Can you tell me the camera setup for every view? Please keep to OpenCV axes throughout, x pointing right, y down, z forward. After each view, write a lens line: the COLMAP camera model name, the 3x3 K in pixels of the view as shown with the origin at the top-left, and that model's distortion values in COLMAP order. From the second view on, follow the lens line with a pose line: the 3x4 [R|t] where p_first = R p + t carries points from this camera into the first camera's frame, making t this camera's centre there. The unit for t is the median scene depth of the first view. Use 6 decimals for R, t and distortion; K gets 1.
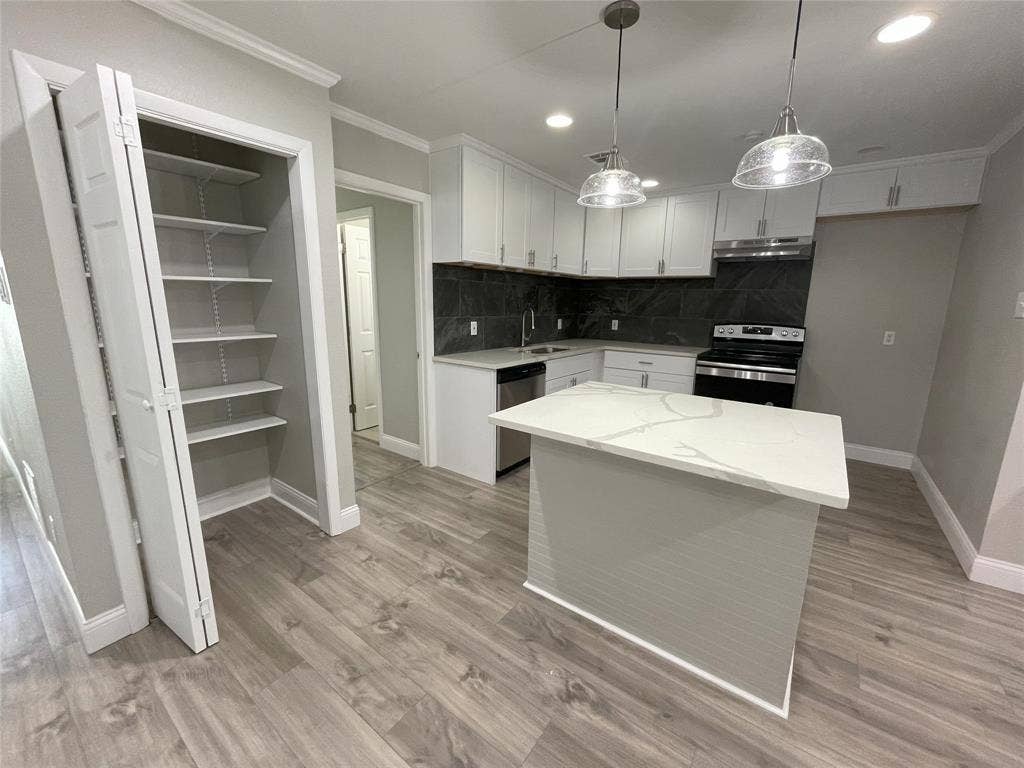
lens RADIAL K [[411.2, 0, 513.3], [0, 411.2, 385.9], [0, 0, 1]] dist [-0.003857, -0.000675]
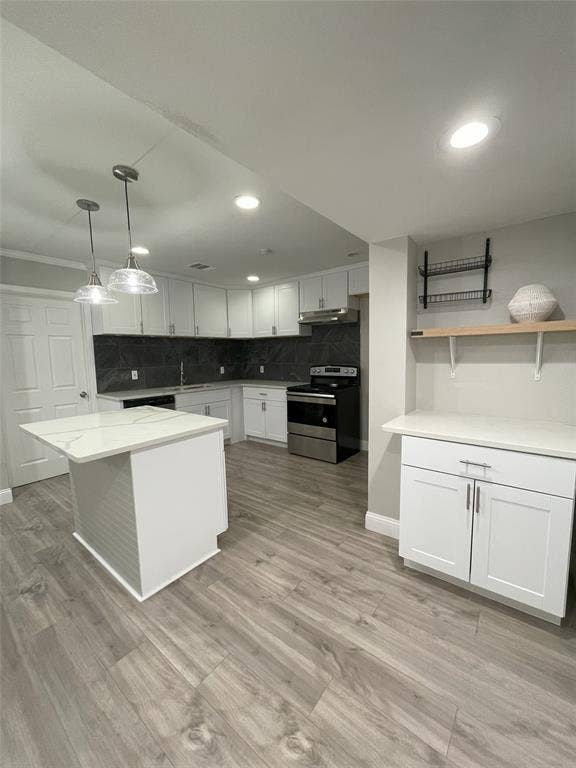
lens RADIAL K [[308.4, 0, 288.4], [0, 308.4, 385.7], [0, 0, 1]] dist [-0.003857, -0.000675]
pose [[0.998742, -0.032521, -0.038165, 0.496036], [0.028511, 0.994450, -0.101270, 0.031230], [0.041247, 0.100055, 0.994127, -0.111444]]
